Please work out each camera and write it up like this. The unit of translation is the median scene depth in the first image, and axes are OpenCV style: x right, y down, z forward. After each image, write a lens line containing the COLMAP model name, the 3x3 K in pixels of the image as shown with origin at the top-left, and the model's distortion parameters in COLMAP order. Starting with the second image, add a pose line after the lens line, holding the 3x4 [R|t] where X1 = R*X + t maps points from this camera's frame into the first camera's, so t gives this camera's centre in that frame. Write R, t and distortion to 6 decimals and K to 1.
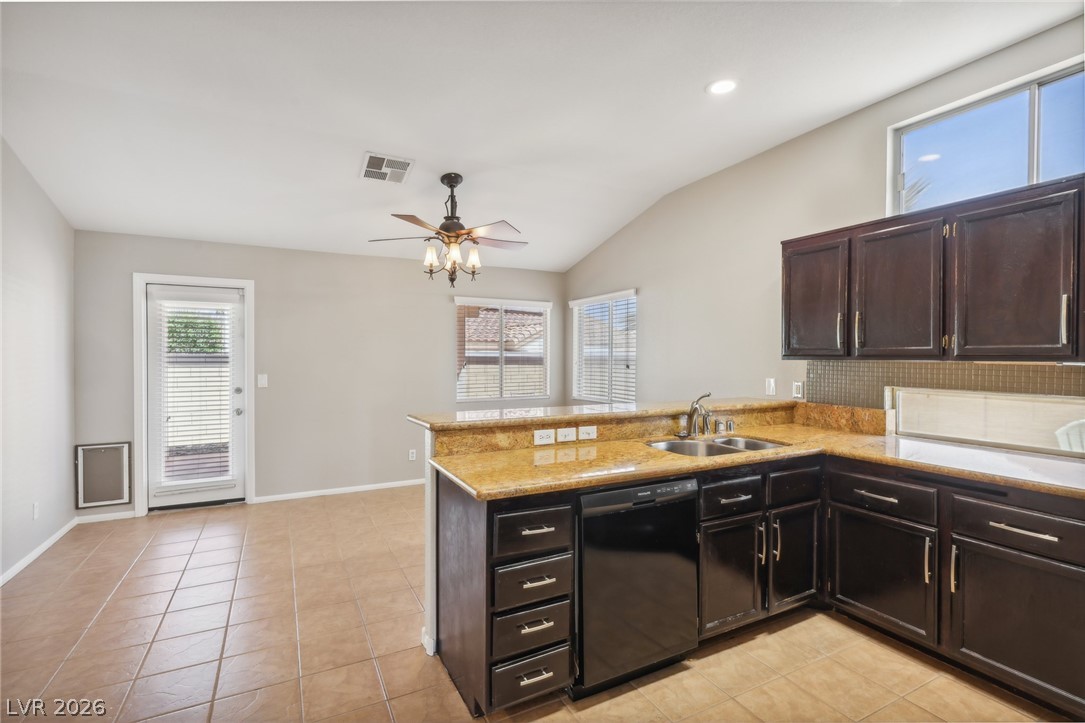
lens RADIAL K [[501.2, 0, 537.8], [0, 501.2, 362.5], [0, 0, 1]] dist [-0.002907, -0.000216]
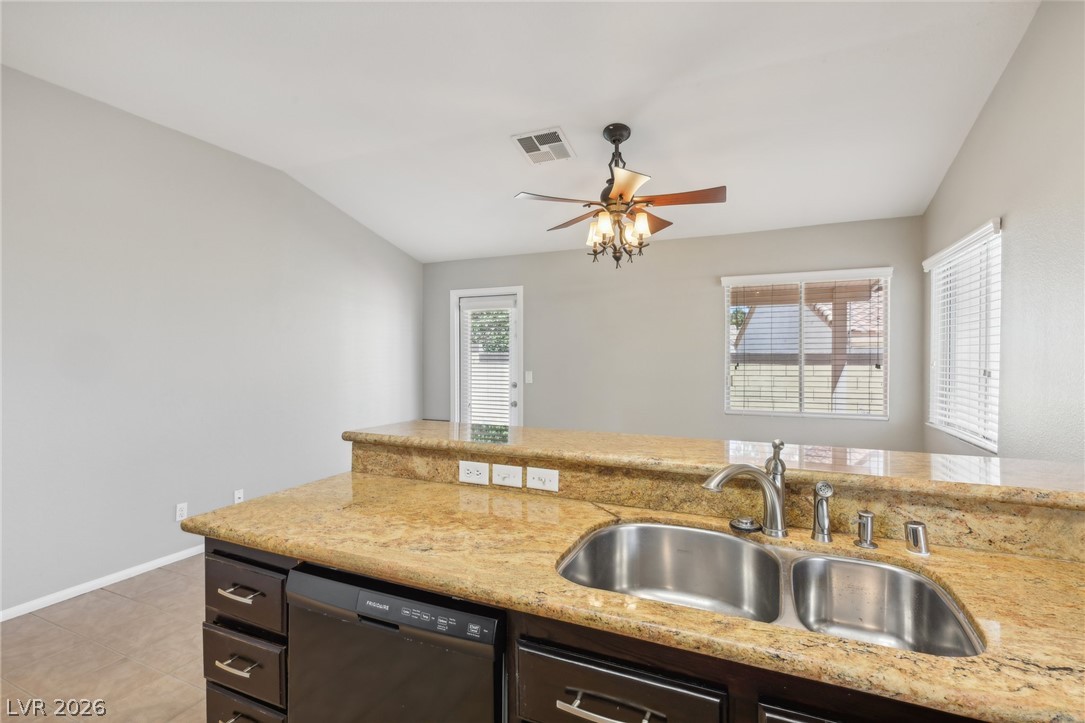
lens RADIAL K [[502.0, 0, 542.5], [0, 502.0, 361.5], [0, 0, 1]] dist [-0.001987, 0.000008]
pose [[0.613800, 0.008031, -0.789421, 0.567021], [-0.005622, 0.999967, 0.005802, -0.006944], [0.789442, 0.000877, 0.613825, 0.606954]]
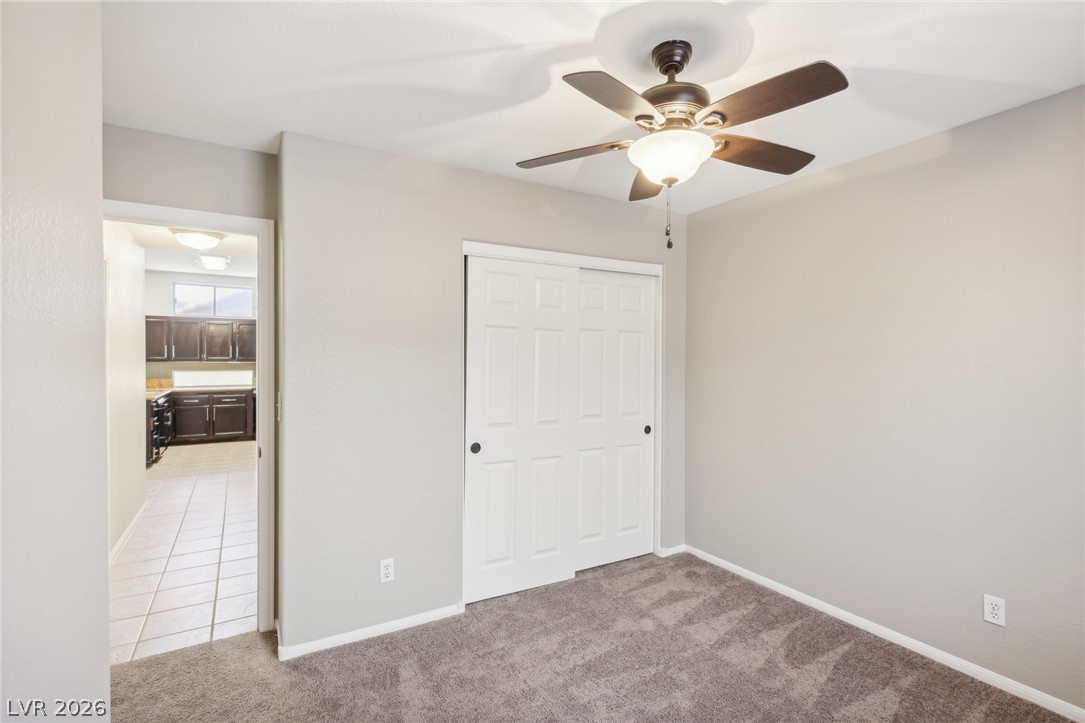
lens RADIAL K [[501.3, 0, 539.5], [0, 501.3, 359.6], [0, 0, 1]] dist [0.000884, 0.000107]
pose [[-0.055678, -0.000311, 0.998449, -2.495509], [0.012039, 0.999927, 0.000983, 0.007402], [-0.998376, 0.012075, -0.055670, -1.026799]]
